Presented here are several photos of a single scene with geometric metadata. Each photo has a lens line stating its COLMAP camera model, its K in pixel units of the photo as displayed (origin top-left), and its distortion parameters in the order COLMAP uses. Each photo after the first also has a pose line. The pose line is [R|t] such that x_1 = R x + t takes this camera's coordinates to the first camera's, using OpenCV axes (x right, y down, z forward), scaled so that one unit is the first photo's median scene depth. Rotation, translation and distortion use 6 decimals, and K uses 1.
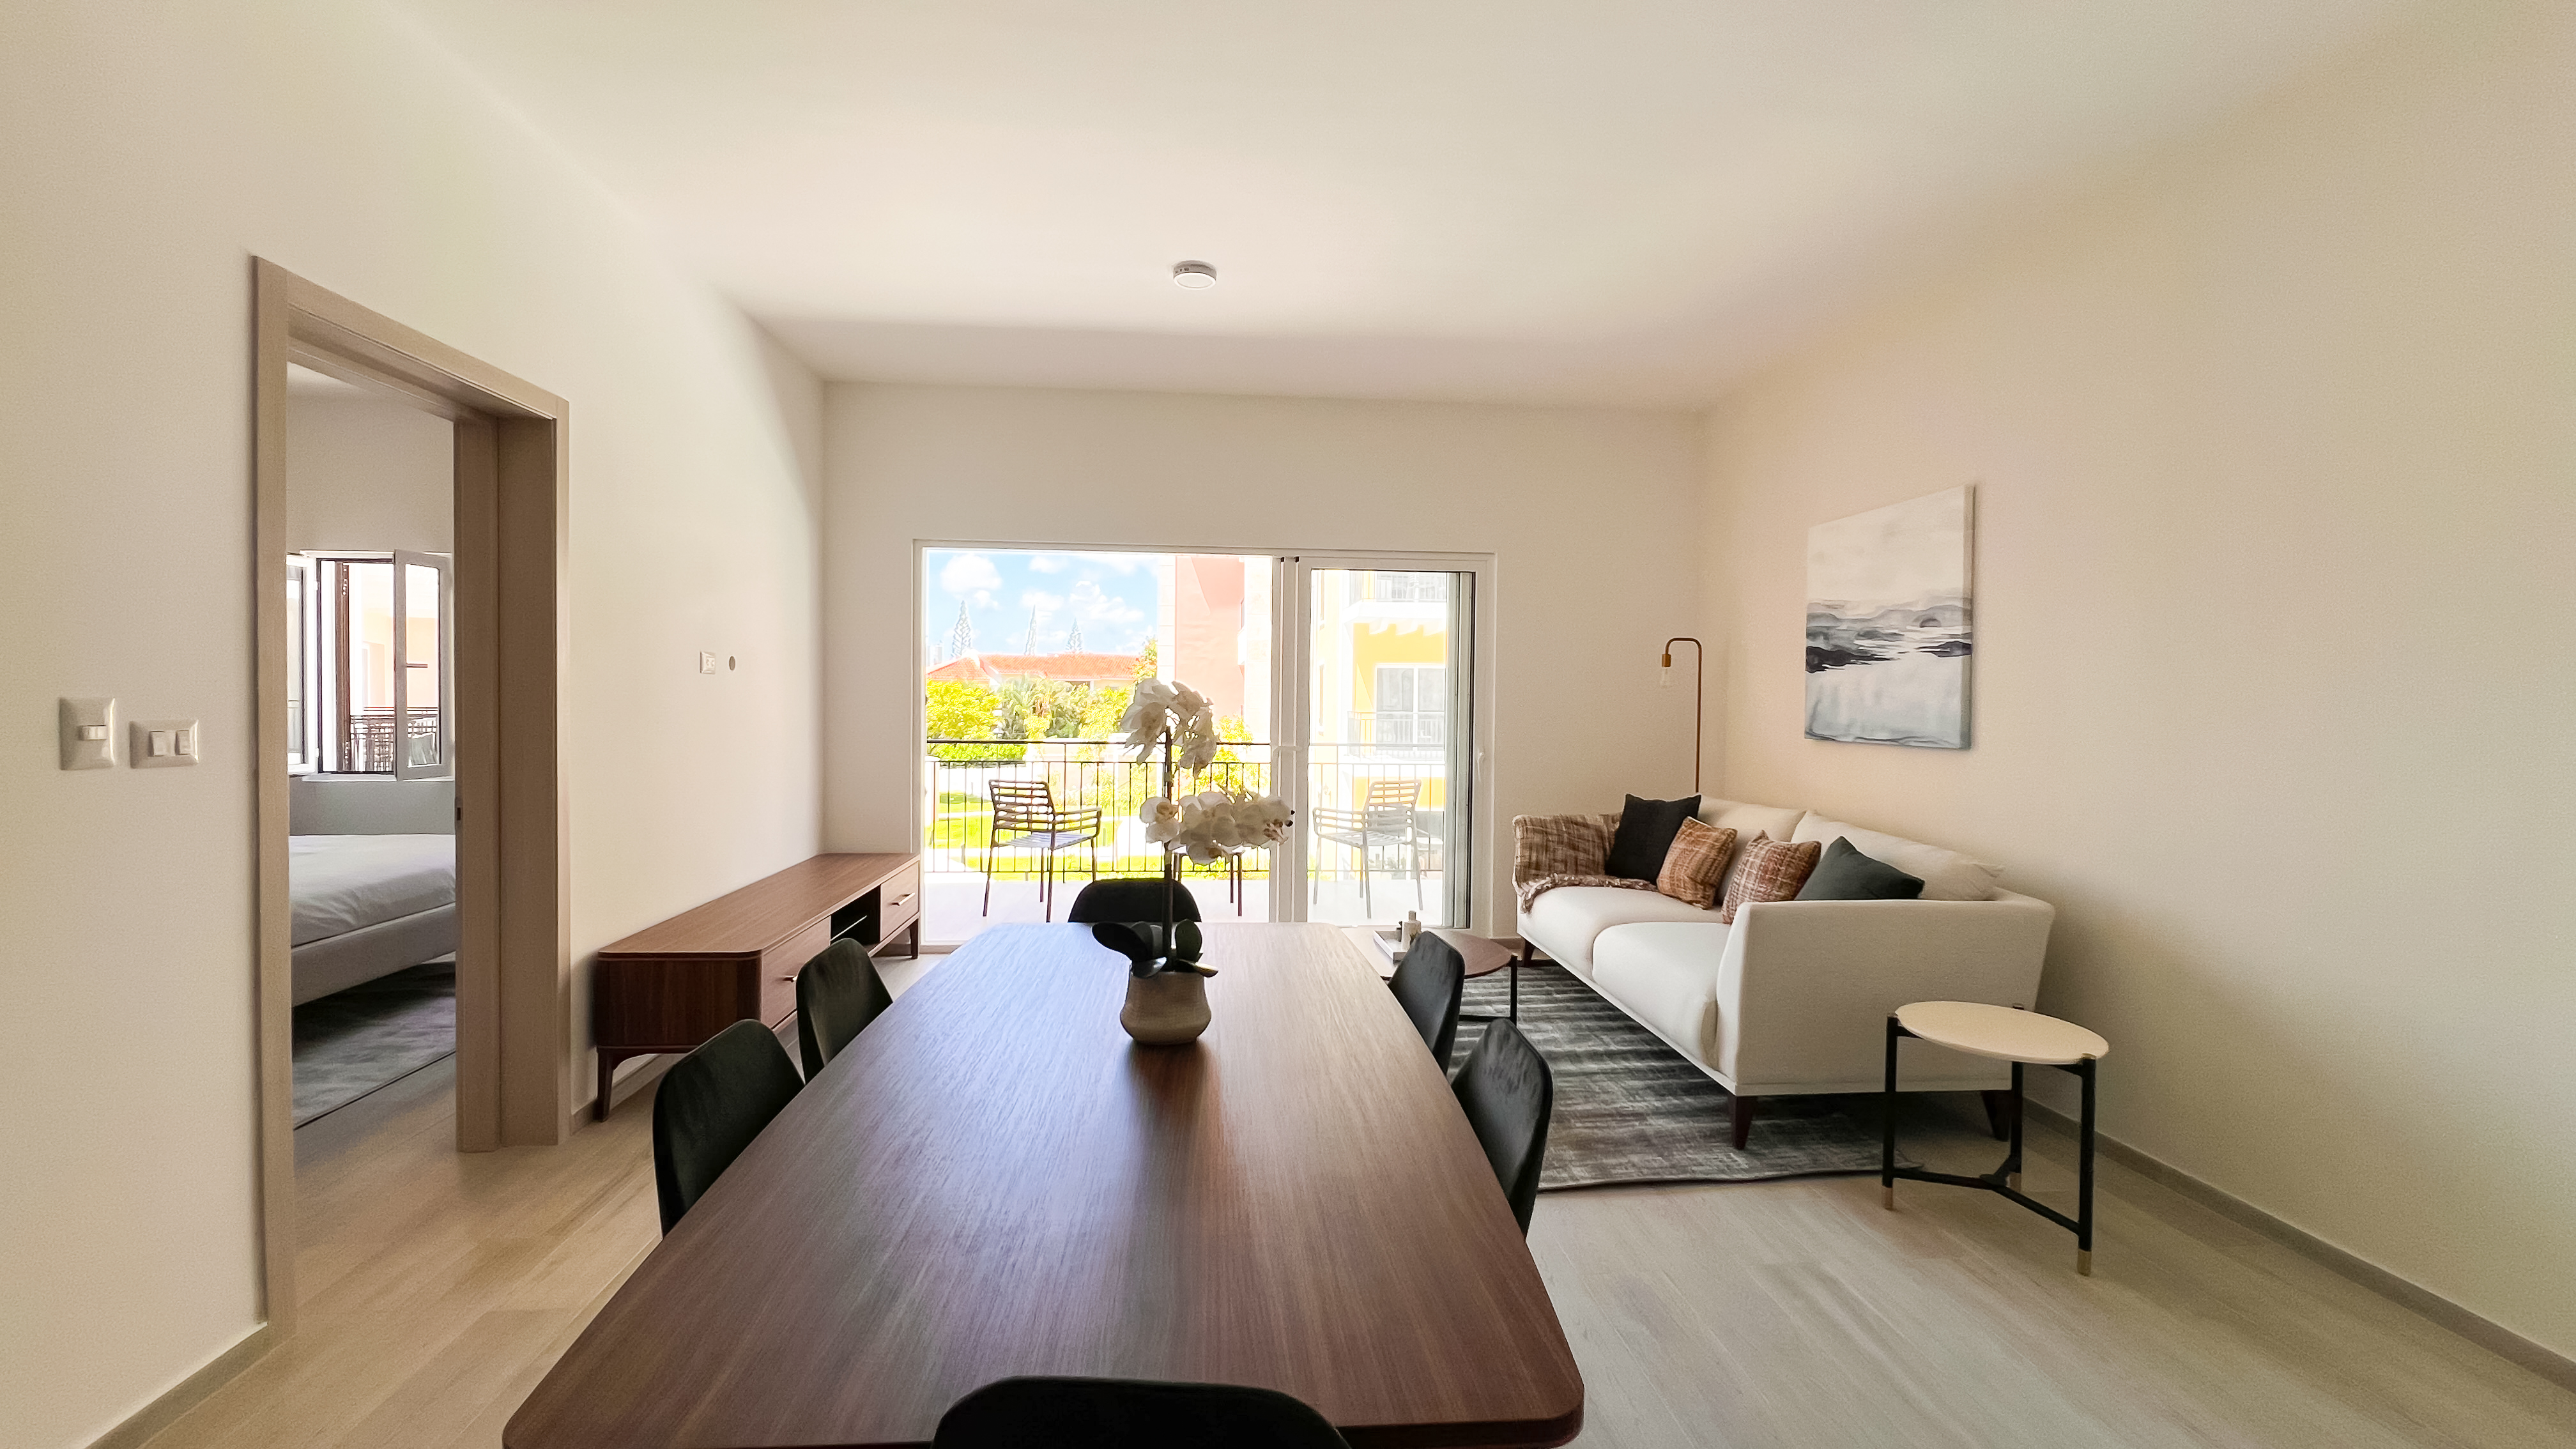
lens RADIAL K [[1033.3, 0, 1288.0], [0, 1033.3, 724.5], [0, 0, 1]] dist [0.000709, 0.000058]
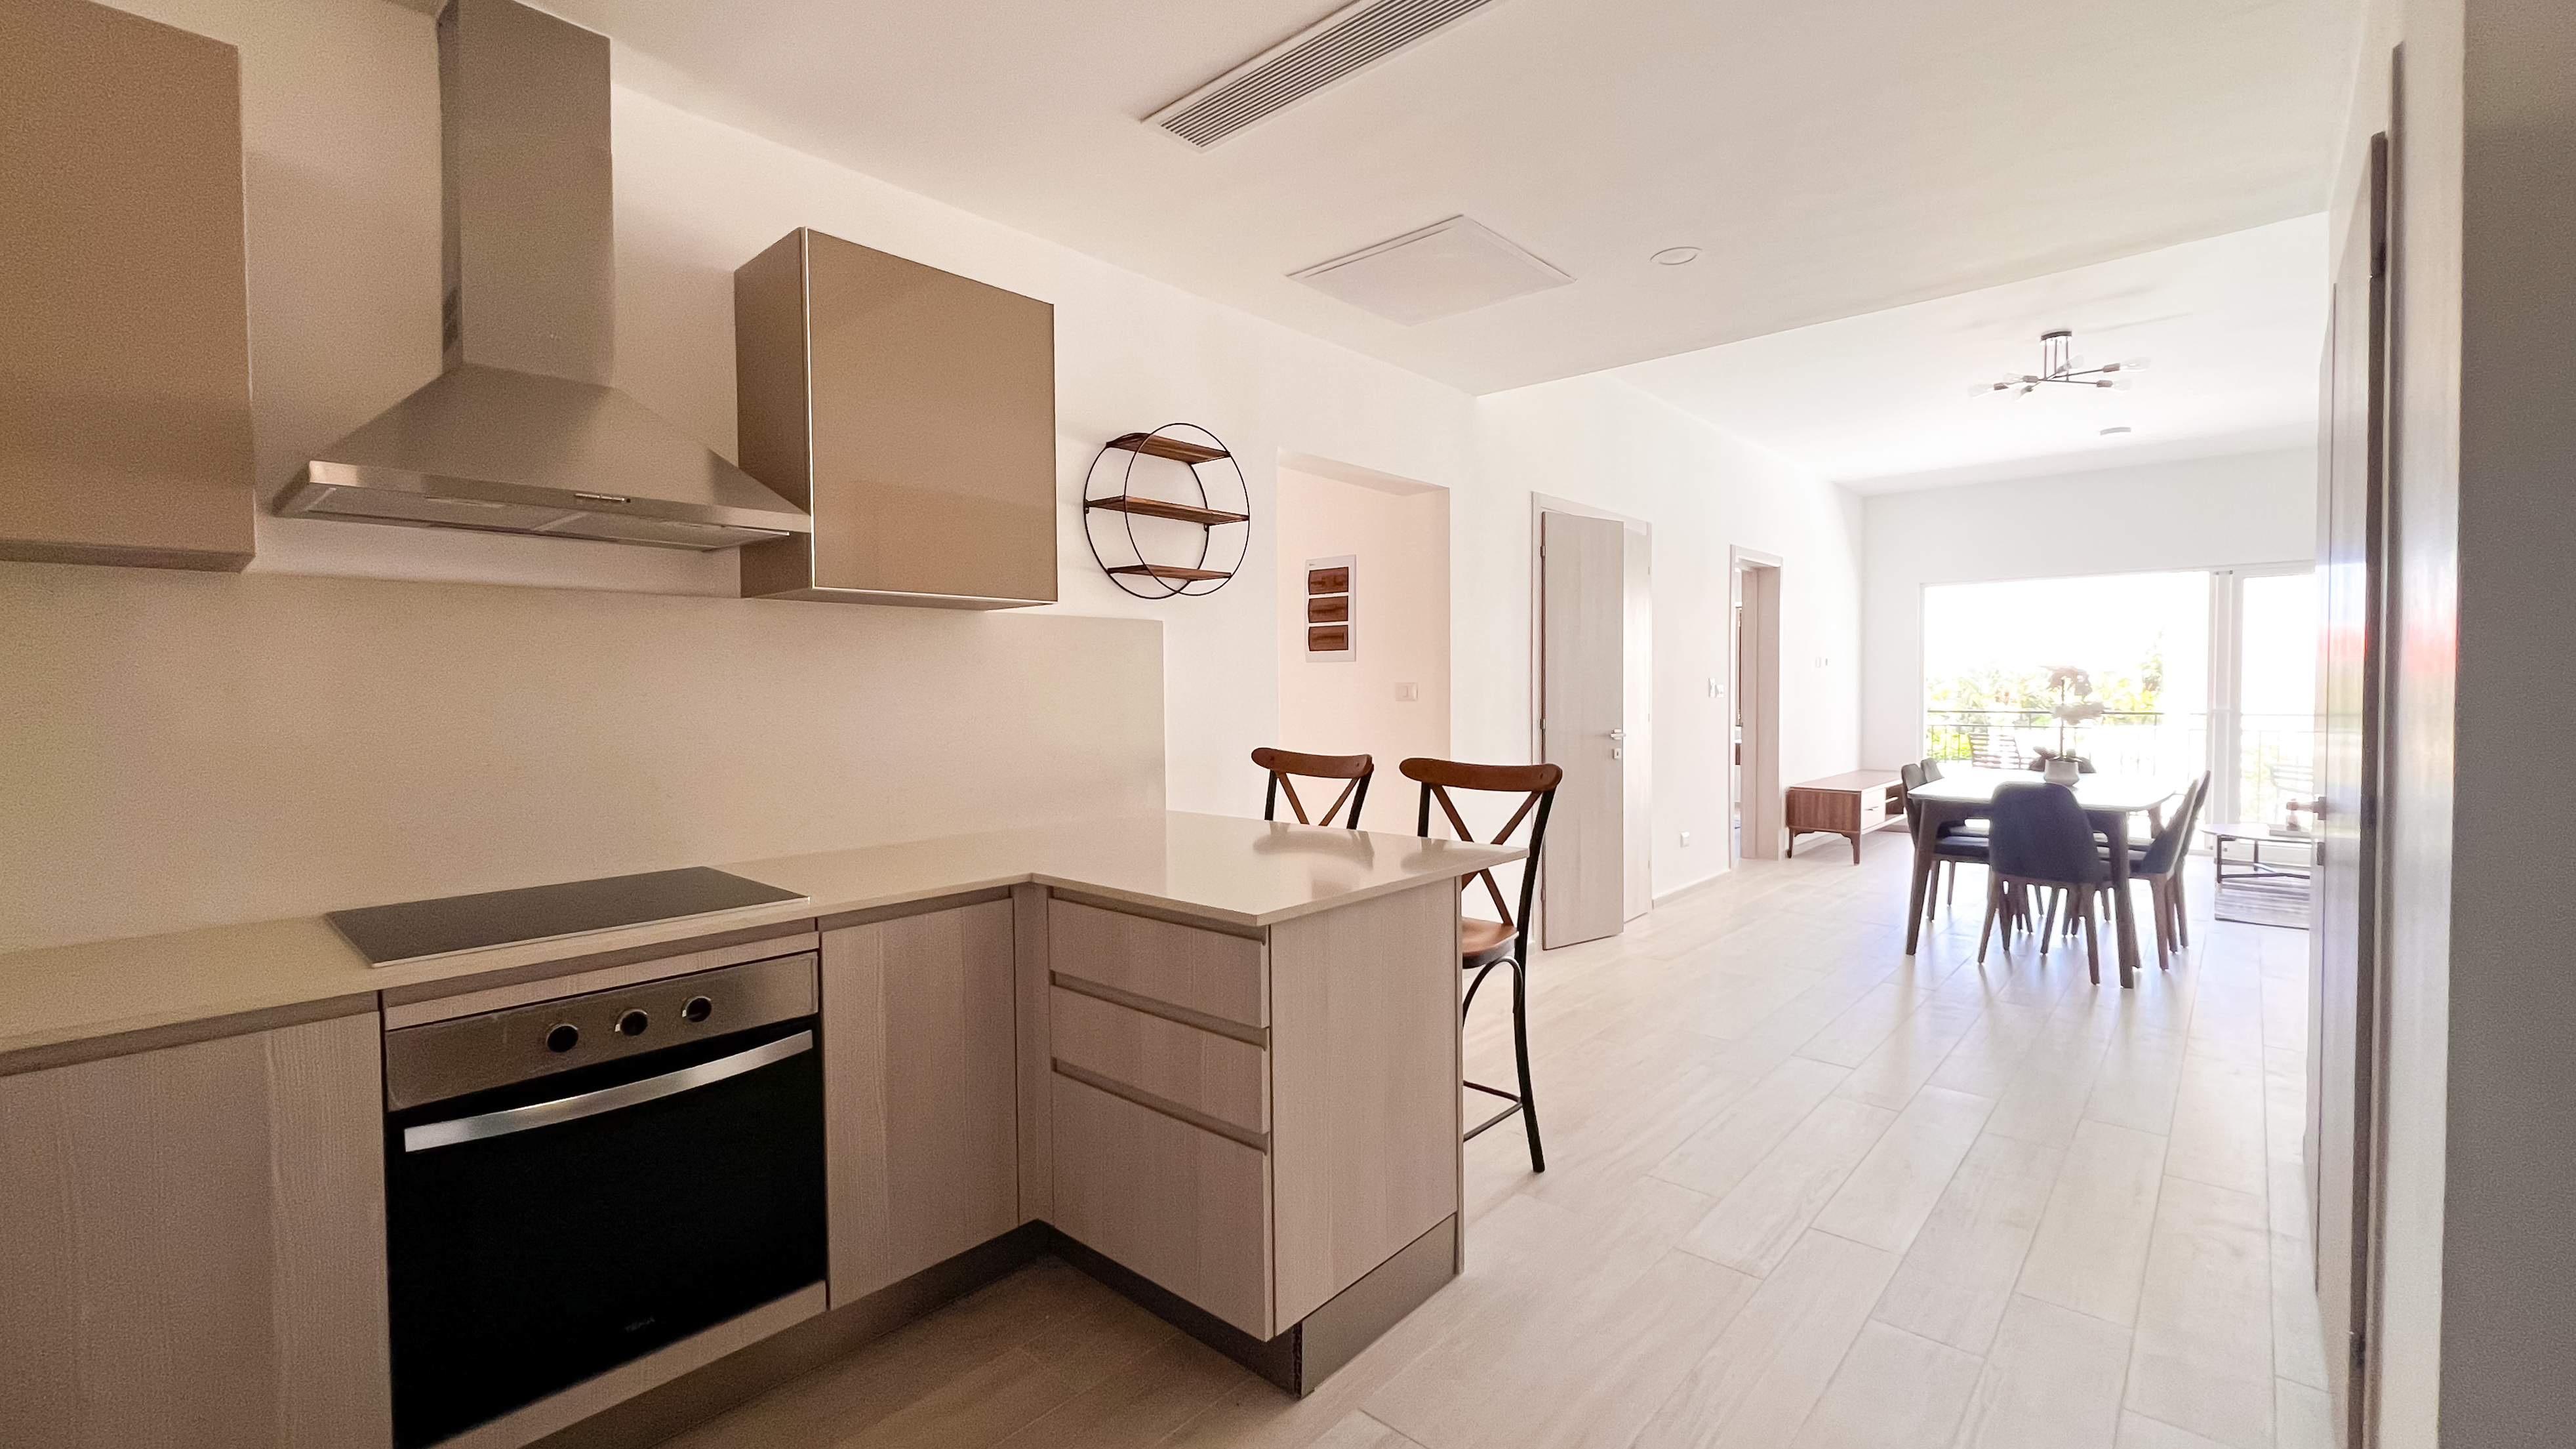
lens RADIAL K [[1066.8, 0, 1288.0], [0, 1066.8, 724.5], [0, 0, 1]] dist [0.000649, 0.000086]
pose [[0.677335, 0.008861, -0.735622, 0.280595], [-0.004612, 0.999959, 0.007798, 0.050790], [0.735660, -0.001889, 0.677348, -1.201320]]
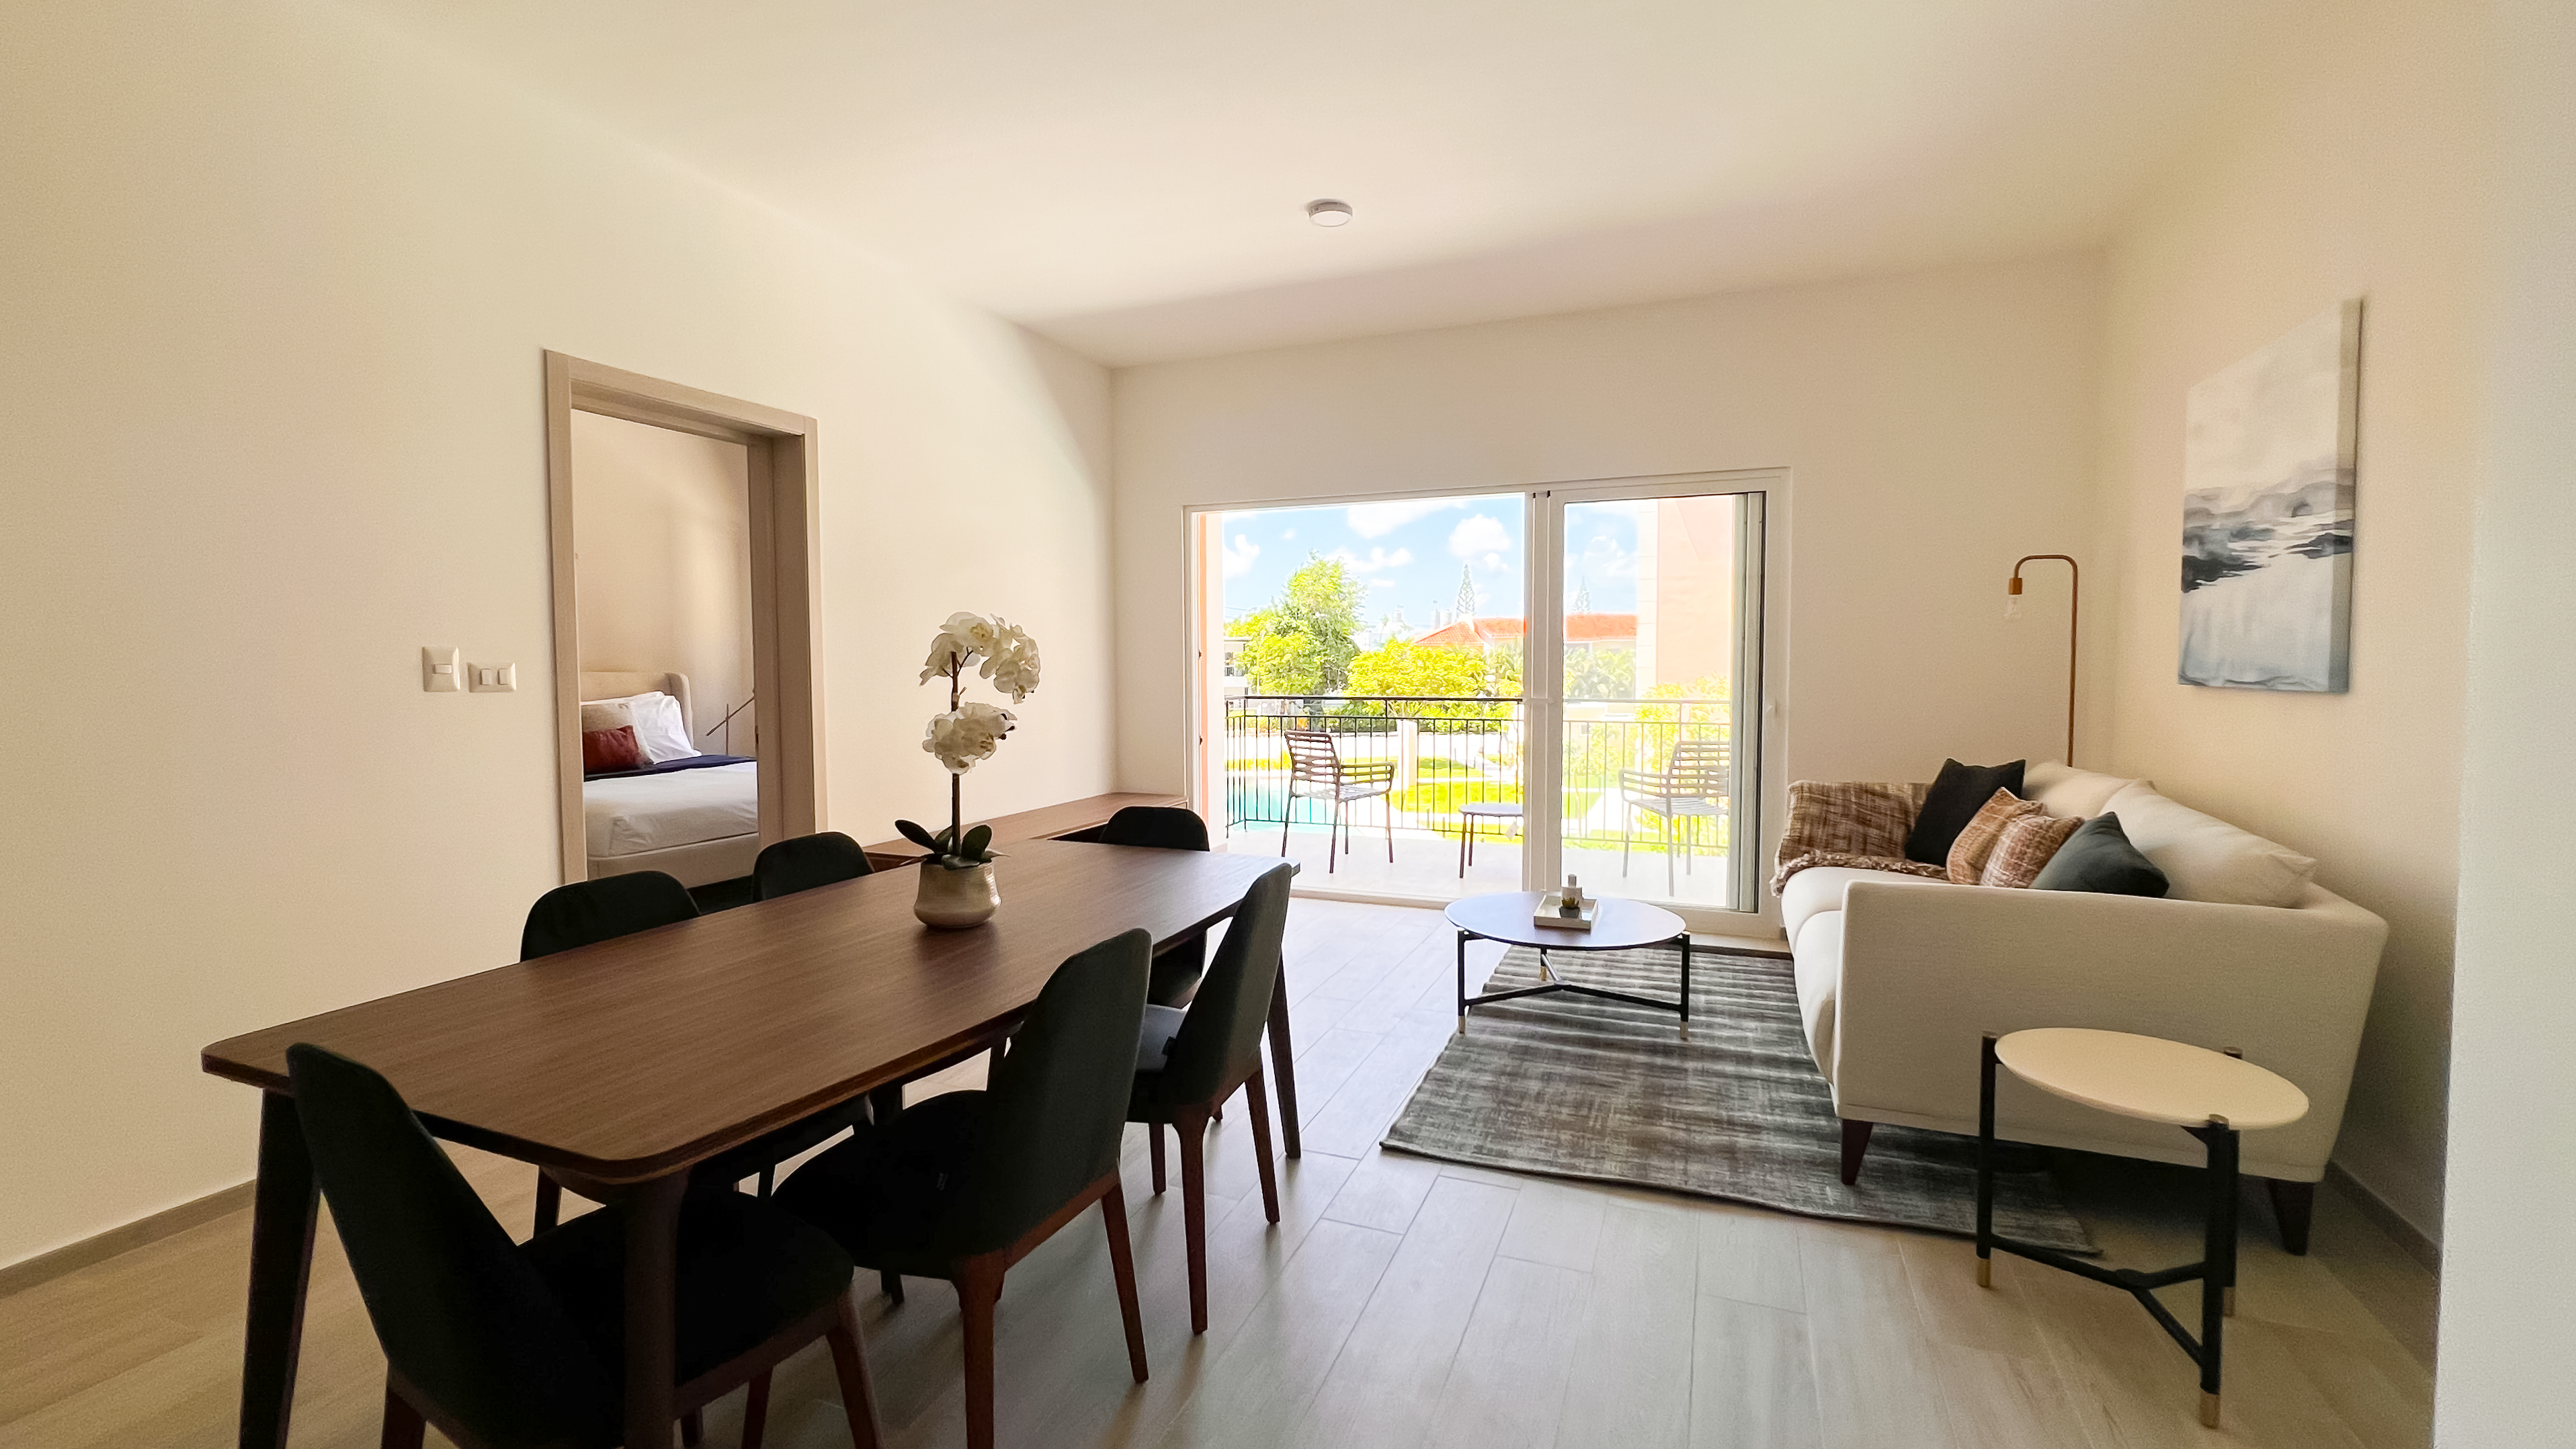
lens RADIAL K [[1088.1, 0, 1288.0], [0, 1088.1, 724.5], [0, 0, 1]] dist [-0.000216, -0.000054]
pose [[0.889605, 0.011872, -0.456577, 0.336602], [0.002169, 0.999541, 0.030216, 0.019859], [0.456726, -0.027871, 0.889170, 0.043265]]
